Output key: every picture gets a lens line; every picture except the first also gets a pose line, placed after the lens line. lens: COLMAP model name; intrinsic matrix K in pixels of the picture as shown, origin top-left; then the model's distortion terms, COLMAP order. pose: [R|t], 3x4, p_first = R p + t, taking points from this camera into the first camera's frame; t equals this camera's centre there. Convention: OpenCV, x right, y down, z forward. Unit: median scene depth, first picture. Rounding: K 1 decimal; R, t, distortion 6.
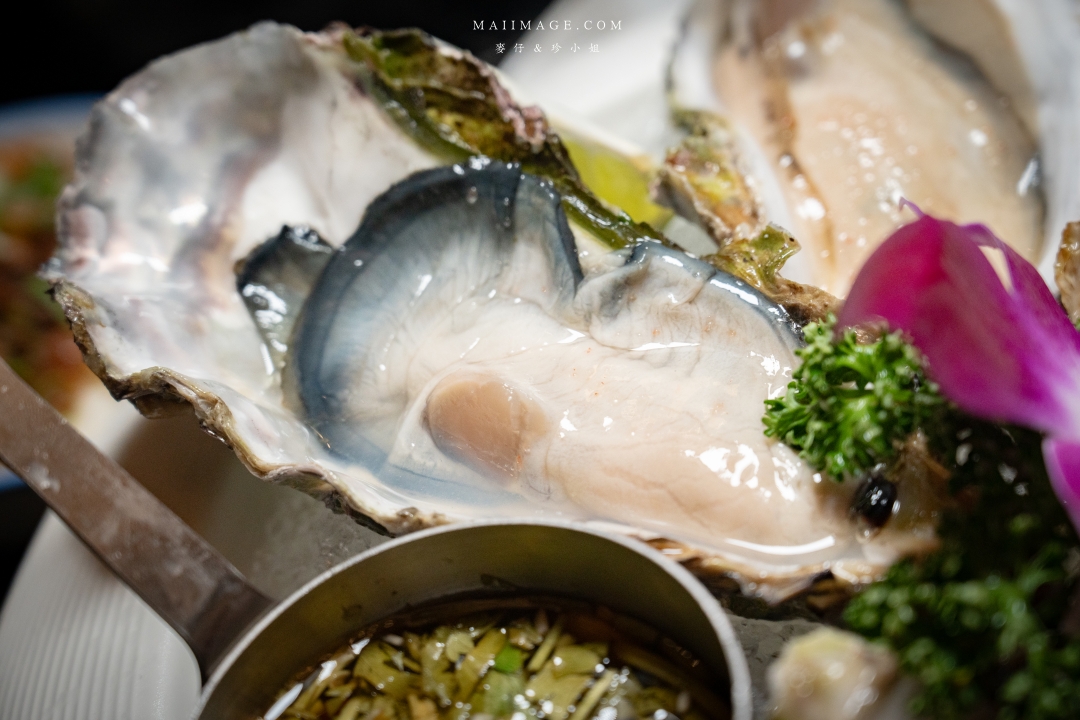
lens RADIAL K [[2169.6, 0, 541.4], [0, 2169.6, 360.5], [0, 0, 1]] dist [0.045268, 0.000000]
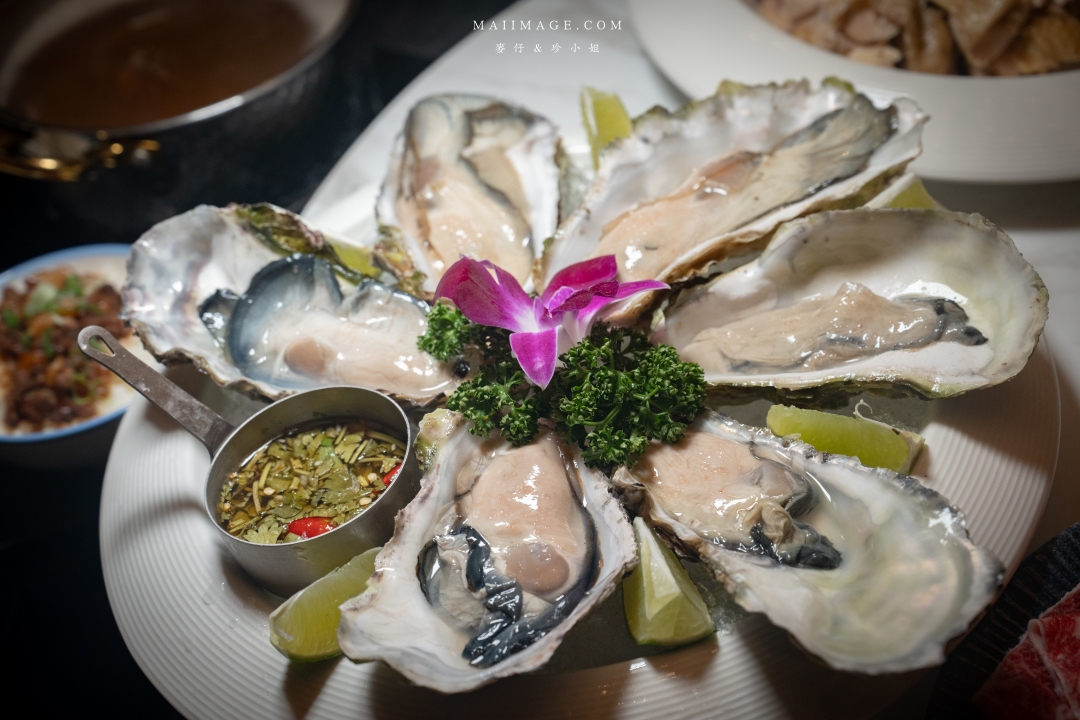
lens RADIAL K [[2107.7, 0, 539.3], [0, 2107.7, 358.3], [0, 0, 1]] dist [0.004063, 0.000000]
pose [[0.991556, -0.092375, 0.091018, 0.015363], [0.096572, 0.994404, -0.042837, 0.155451], [-0.086552, 0.051265, 0.994927, -1.408507]]
